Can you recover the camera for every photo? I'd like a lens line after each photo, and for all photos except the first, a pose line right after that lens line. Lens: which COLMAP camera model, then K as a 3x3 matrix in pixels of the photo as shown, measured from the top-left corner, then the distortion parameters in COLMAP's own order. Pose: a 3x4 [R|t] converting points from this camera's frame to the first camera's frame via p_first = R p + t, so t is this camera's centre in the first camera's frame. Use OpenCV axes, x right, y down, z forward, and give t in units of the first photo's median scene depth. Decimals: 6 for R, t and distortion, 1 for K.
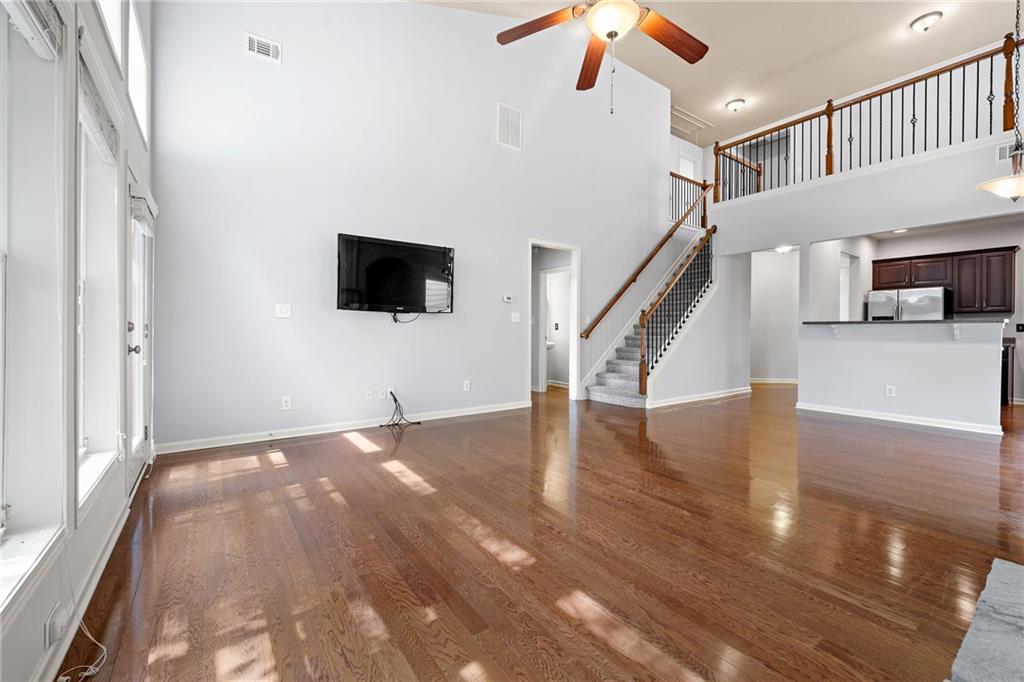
lens RADIAL K [[420.2, 0, 512.9], [0, 420.2, 330.5], [0, 0, 1]] dist [0.000814, 0.000027]
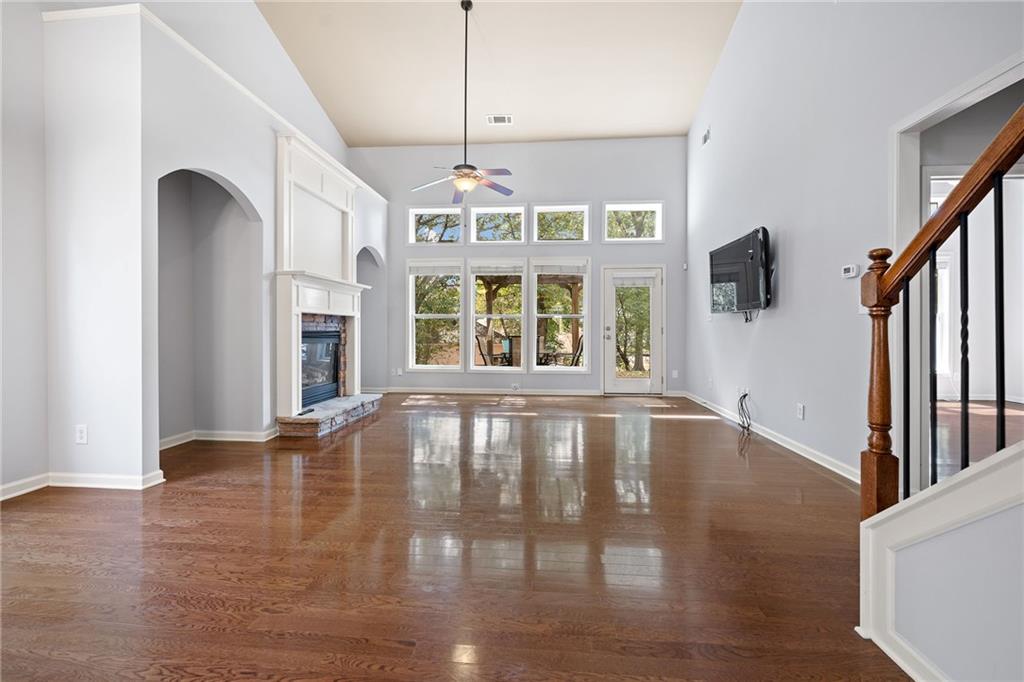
lens RADIAL K [[420.2, 0, 512.9], [0, 420.2, 330.5], [0, 0, 1]] dist [0.000814, 0.000027]
pose [[-0.648808, -0.005341, -0.760934, 0.587869], [-0.006354, 0.999979, -0.001601, 0.003214], [0.760926, 0.003796, -0.648828, 0.891880]]
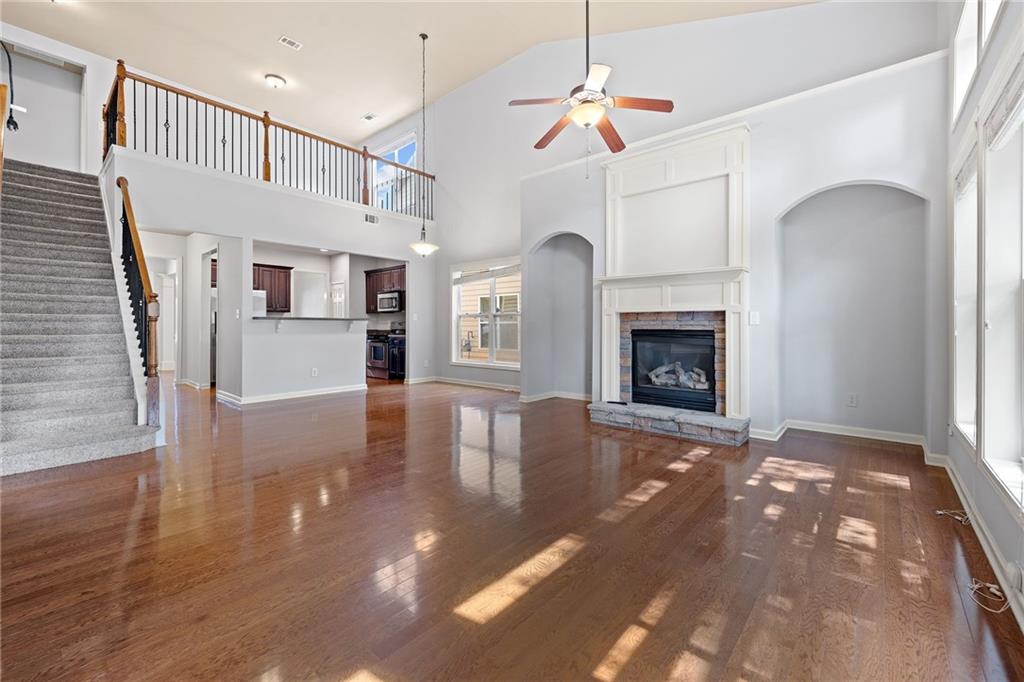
lens RADIAL K [[422.8, 0, 514.8], [0, 422.8, 325.5], [0, 0, 1]] dist [0.010850, -0.008456]
pose [[-0.236331, -0.003860, 0.971665, -0.397065], [-0.002426, 0.999991, 0.003383, -0.003624], [-0.971670, -0.001557, -0.236338, 0.555062]]
